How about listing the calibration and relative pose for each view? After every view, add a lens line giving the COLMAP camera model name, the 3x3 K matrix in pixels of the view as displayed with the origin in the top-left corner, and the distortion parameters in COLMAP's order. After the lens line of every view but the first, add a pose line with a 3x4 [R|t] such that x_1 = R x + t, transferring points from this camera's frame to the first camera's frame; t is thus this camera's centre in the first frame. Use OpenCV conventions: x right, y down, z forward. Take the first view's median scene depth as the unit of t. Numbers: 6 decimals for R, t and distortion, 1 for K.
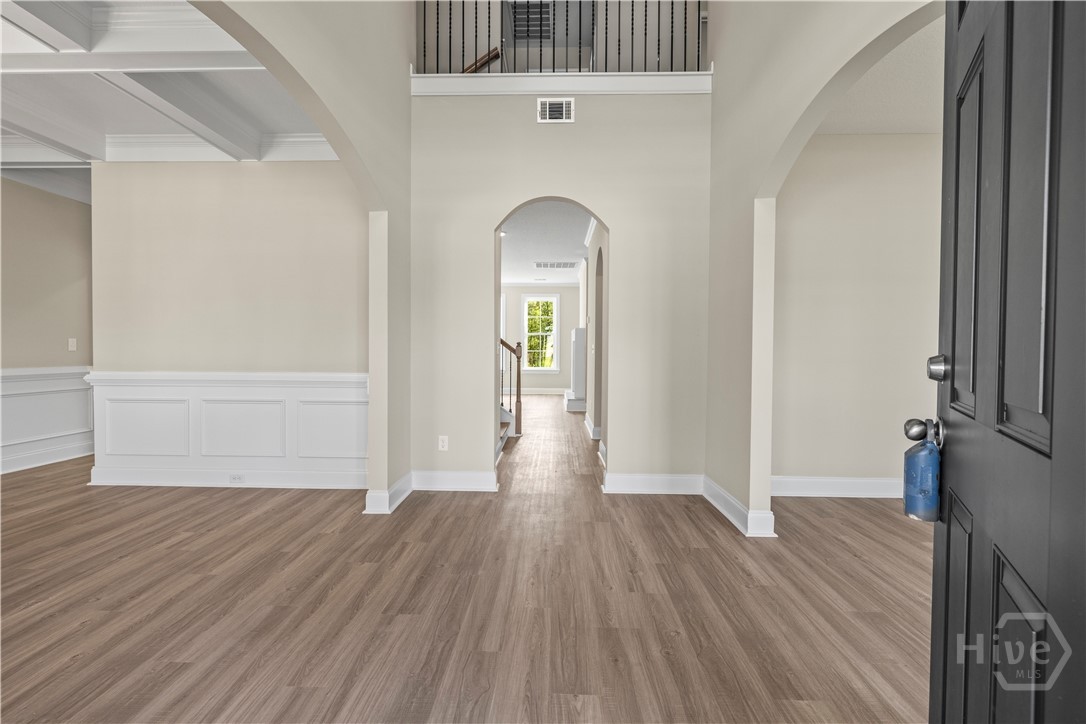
lens RADIAL K [[497.1, 0, 540.4], [0, 497.1, 359.2], [0, 0, 1]] dist [-0.003369, -0.000549]
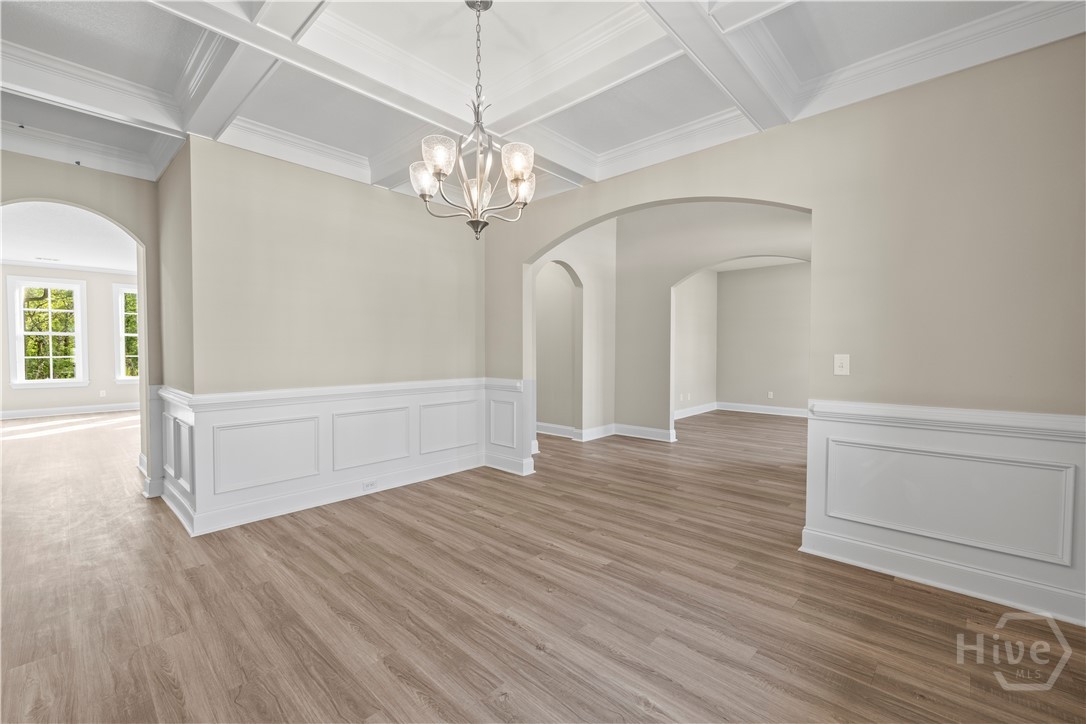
lens RADIAL K [[455.0, 0, 538.8], [0, 455.0, 360.7], [0, 0, 1]] dist [0.001070, 0.000109]
pose [[0.658013, -0.023608, 0.752637, -1.441035], [0.021543, 0.999689, 0.012522, -0.038771], [-0.752699, 0.007974, 0.658317, 0.119103]]
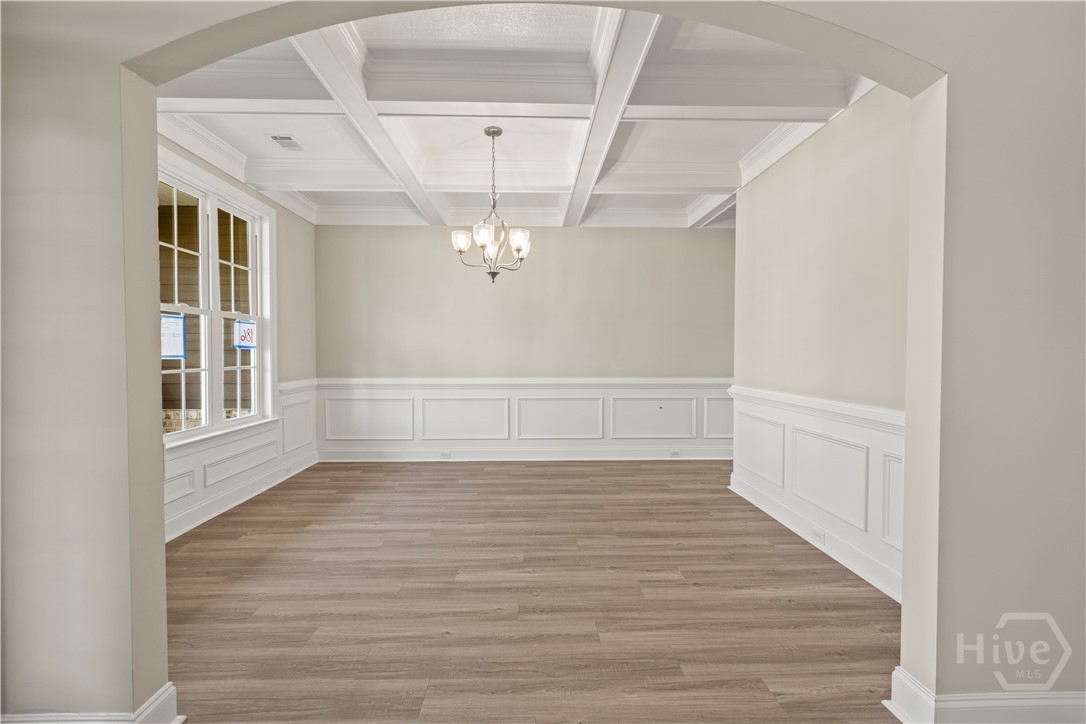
lens RADIAL K [[455.0, 0, 538.8], [0, 455.0, 360.7], [0, 0, 1]] dist [0.001070, 0.000109]
pose [[0.056522, 0.013782, -0.998306, 0.092936], [-0.021533, 0.999689, 0.012582, -0.043007], [0.998169, 0.020785, 0.056801, 0.680234]]
